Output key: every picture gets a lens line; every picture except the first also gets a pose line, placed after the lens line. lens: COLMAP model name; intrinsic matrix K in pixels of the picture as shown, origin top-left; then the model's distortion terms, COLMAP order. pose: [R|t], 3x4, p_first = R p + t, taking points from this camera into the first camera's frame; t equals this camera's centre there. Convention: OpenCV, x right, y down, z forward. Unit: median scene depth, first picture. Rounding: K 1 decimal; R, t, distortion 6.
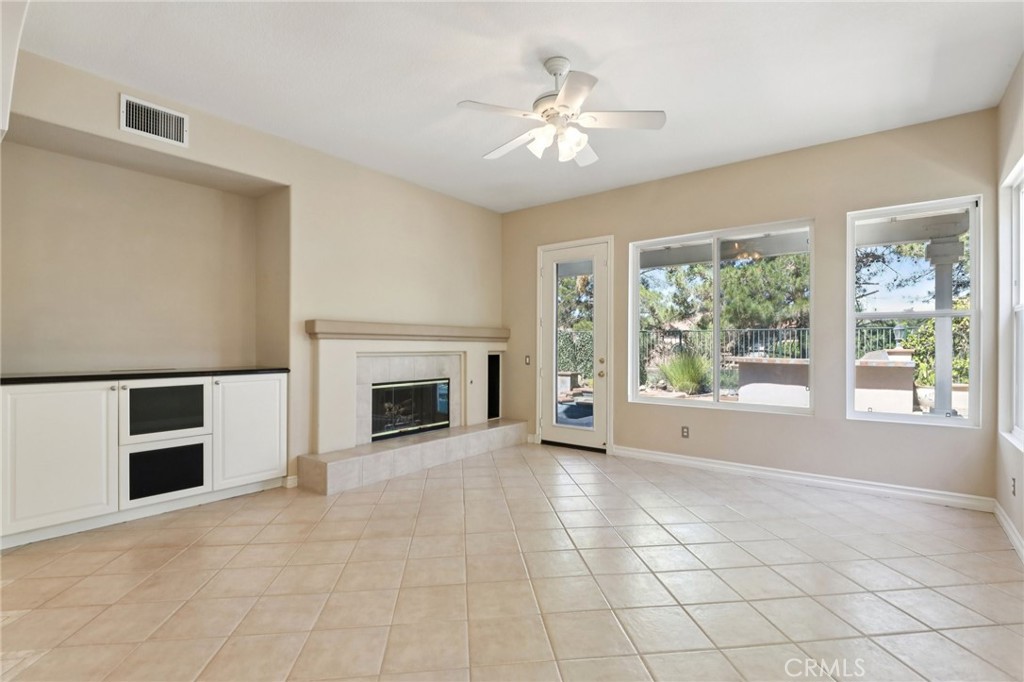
lens RADIAL K [[486.7, 0, 512.0], [0, 486.7, 341.0], [0, 0, 1]] dist [0.017671, -0.000974]
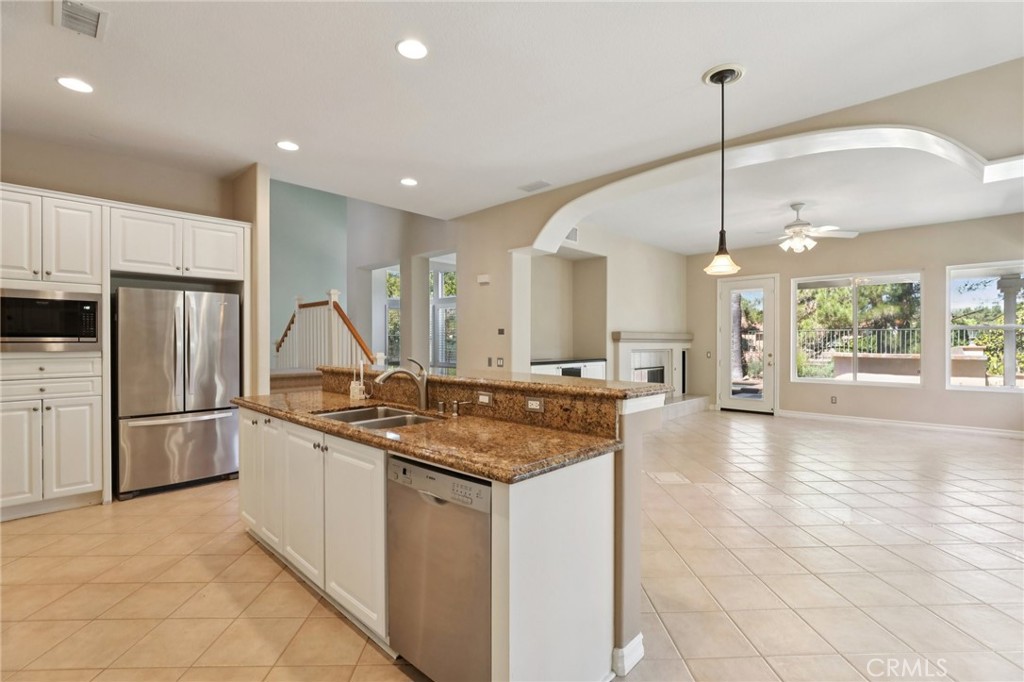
lens RADIAL K [[475.7, 0, 512.0], [0, 475.7, 341.0], [0, 0, 1]] dist [0.000541, 0.001217]
pose [[0.995747, -0.002858, -0.092087, -0.284778], [0.003623, 0.999960, 0.008134, -0.010919], [0.092060, -0.008433, 0.995718, -0.332320]]
